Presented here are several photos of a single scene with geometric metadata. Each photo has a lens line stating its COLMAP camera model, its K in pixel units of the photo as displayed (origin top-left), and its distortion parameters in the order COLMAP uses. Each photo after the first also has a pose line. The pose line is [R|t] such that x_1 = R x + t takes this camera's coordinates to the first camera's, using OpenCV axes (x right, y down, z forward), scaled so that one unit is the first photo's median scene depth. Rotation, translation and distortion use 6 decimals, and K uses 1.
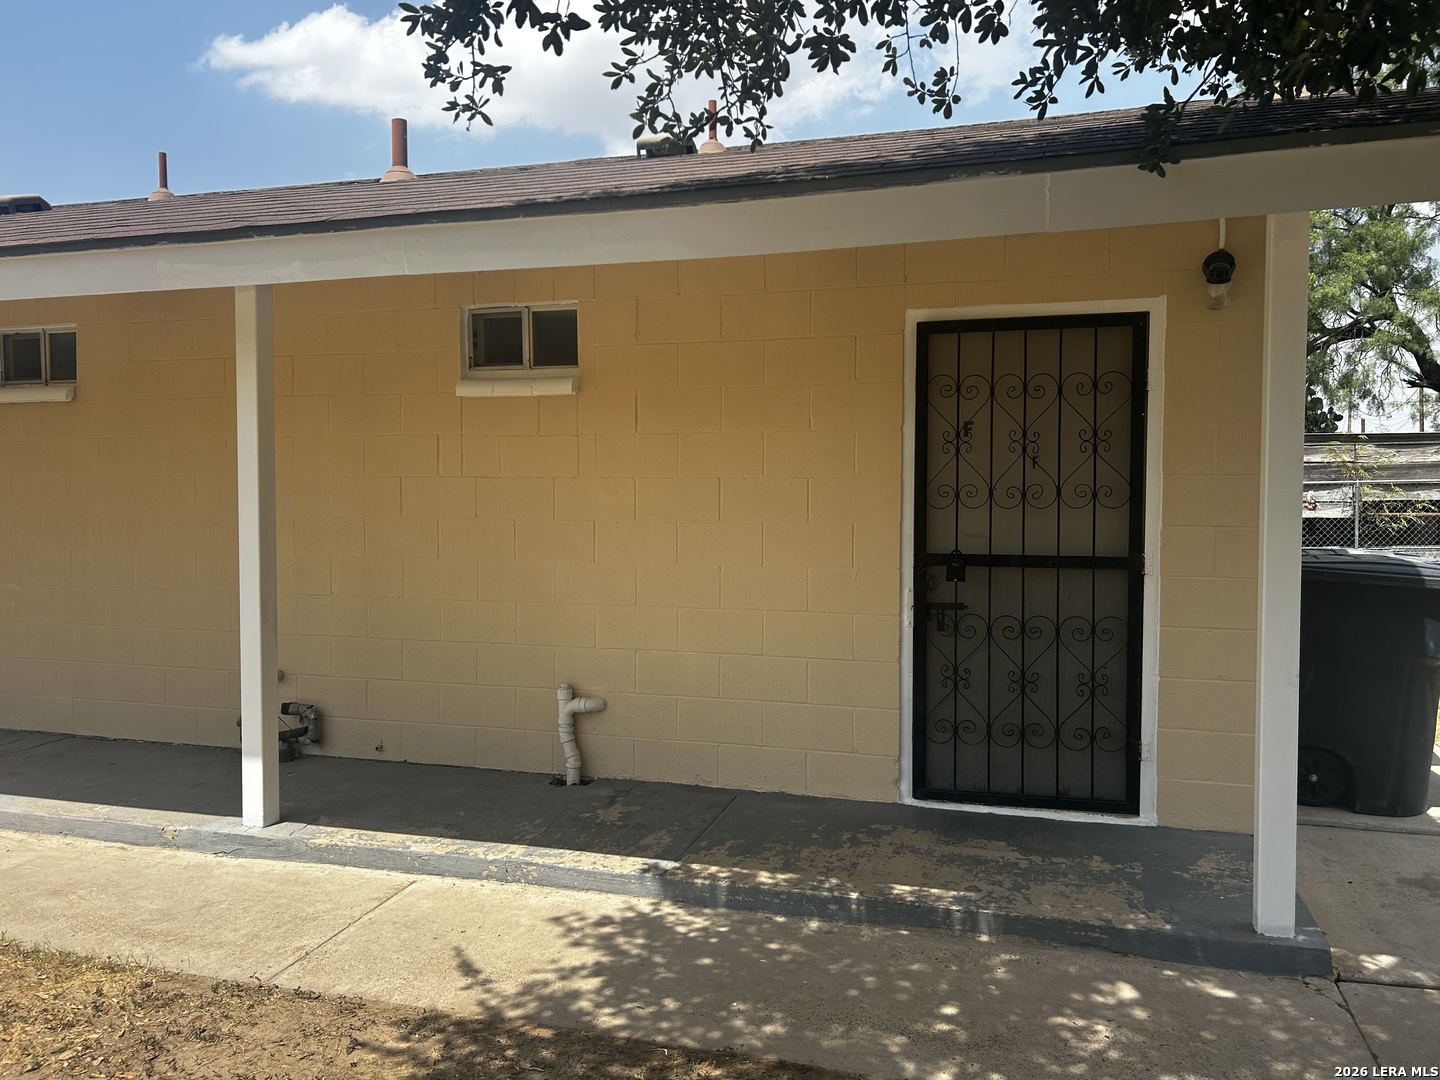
lens RADIAL K [[1083.6, 0, 716.4], [0, 1083.6, 536.8], [0, 0, 1]] dist [0.048596, -0.059071]
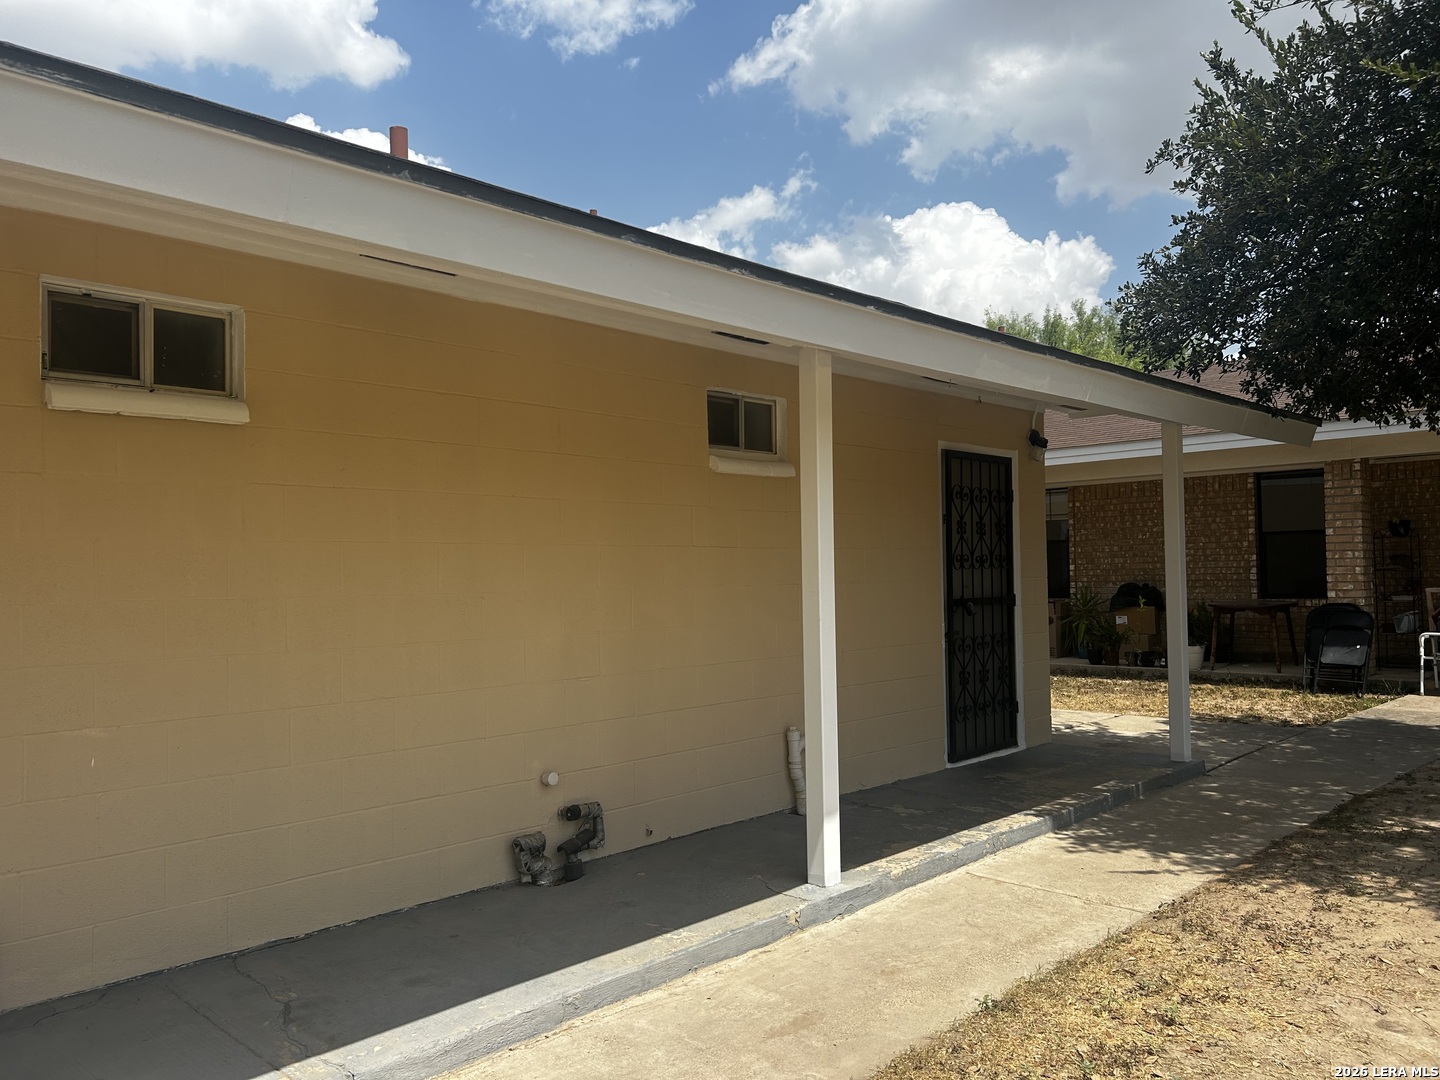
lens RADIAL K [[1083.6, 0, 725.2], [0, 1083.6, 543.8], [0, 0, 1]] dist [0.048596, -0.059071]
pose [[0.461546, 0.014416, 0.886999, -1.430036], [0.058041, 0.997235, -0.046409, -0.010774], [-0.885216, 0.072903, 0.459433, 0.624278]]
